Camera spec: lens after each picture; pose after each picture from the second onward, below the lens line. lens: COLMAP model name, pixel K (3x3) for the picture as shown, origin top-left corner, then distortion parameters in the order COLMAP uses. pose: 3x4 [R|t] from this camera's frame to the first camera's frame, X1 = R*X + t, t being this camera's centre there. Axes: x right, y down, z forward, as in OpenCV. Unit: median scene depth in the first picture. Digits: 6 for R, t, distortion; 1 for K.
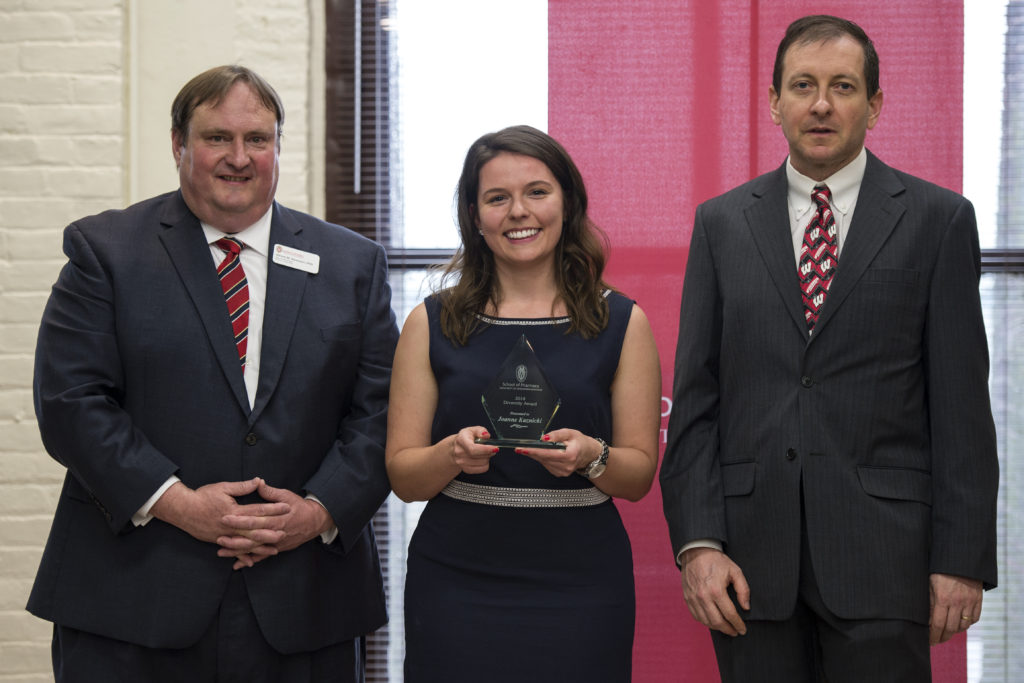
lens RADIAL K [[3054.4, 0, 537.9], [0, 3054.4, 327.0], [0, 0, 1]] dist [0.481976, 0.000000]
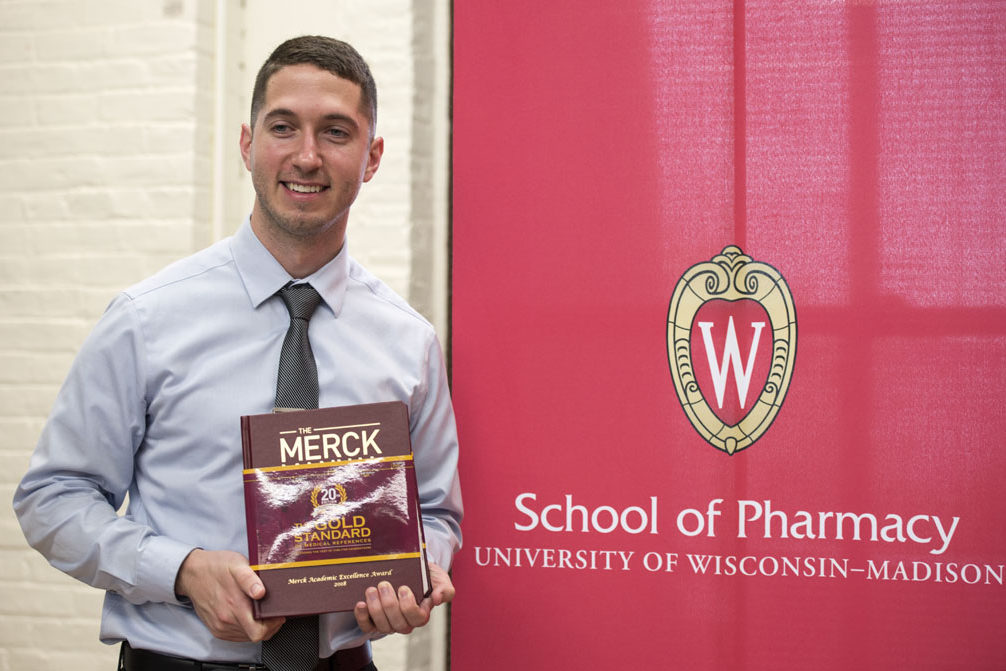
lens RADIAL K [[2054.5, 0, 486.5], [0, 2054.5, 336.2], [0, 0, 1]] dist [-0.105346, 0.000000]
pose [[0.960655, 0.005462, -0.277690, 0.122191], [-0.011073, 0.999765, -0.018643, -0.006125], [0.277523, 0.020985, 0.960490, 0.431947]]
